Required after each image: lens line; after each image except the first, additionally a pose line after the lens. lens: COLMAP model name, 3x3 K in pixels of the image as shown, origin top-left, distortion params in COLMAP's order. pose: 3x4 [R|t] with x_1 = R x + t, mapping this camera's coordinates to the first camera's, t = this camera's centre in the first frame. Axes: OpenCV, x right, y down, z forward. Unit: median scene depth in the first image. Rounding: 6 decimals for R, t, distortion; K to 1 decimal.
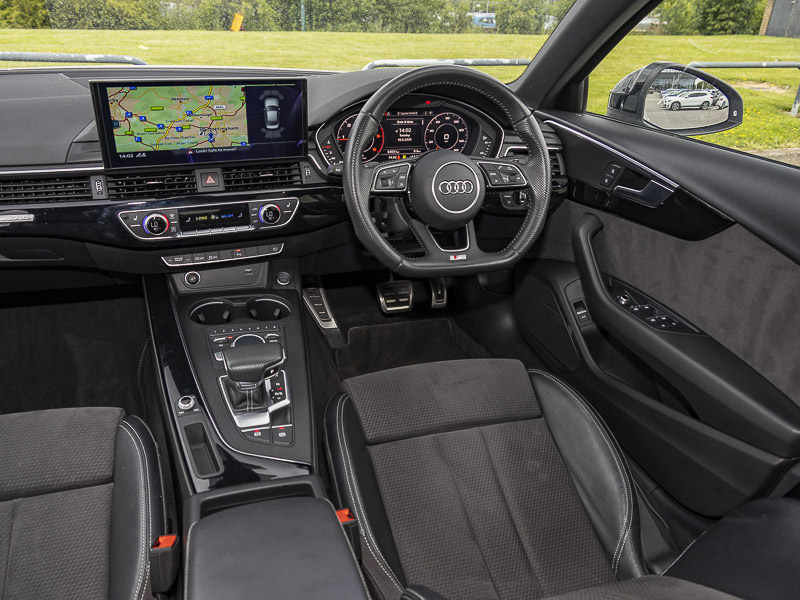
lens RADIAL K [[619.4, 0, 400.0], [0, 619.4, 300.0], [0, 0, 1]] dist [-0.012191, 0.004873]
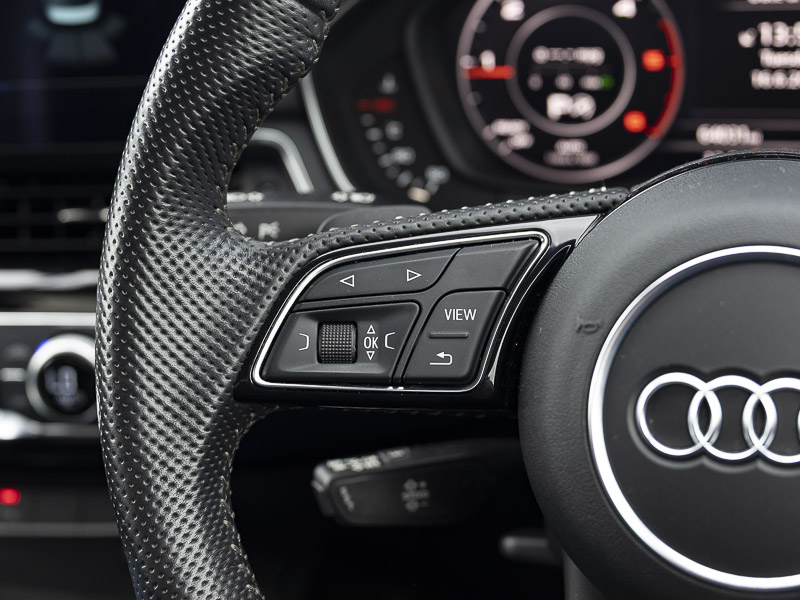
lens RADIAL K [[1463.0, 0, 400.0], [0, 1463.0, 300.0], [0, 0, 1]] dist [0.016793, 0.125553]
pose [[0.834551, 0.115822, -0.538618, 0.192150], [-0.152397, 0.988036, -0.023666, -0.174742], [0.529433, 0.101834, 0.842218, 0.594555]]
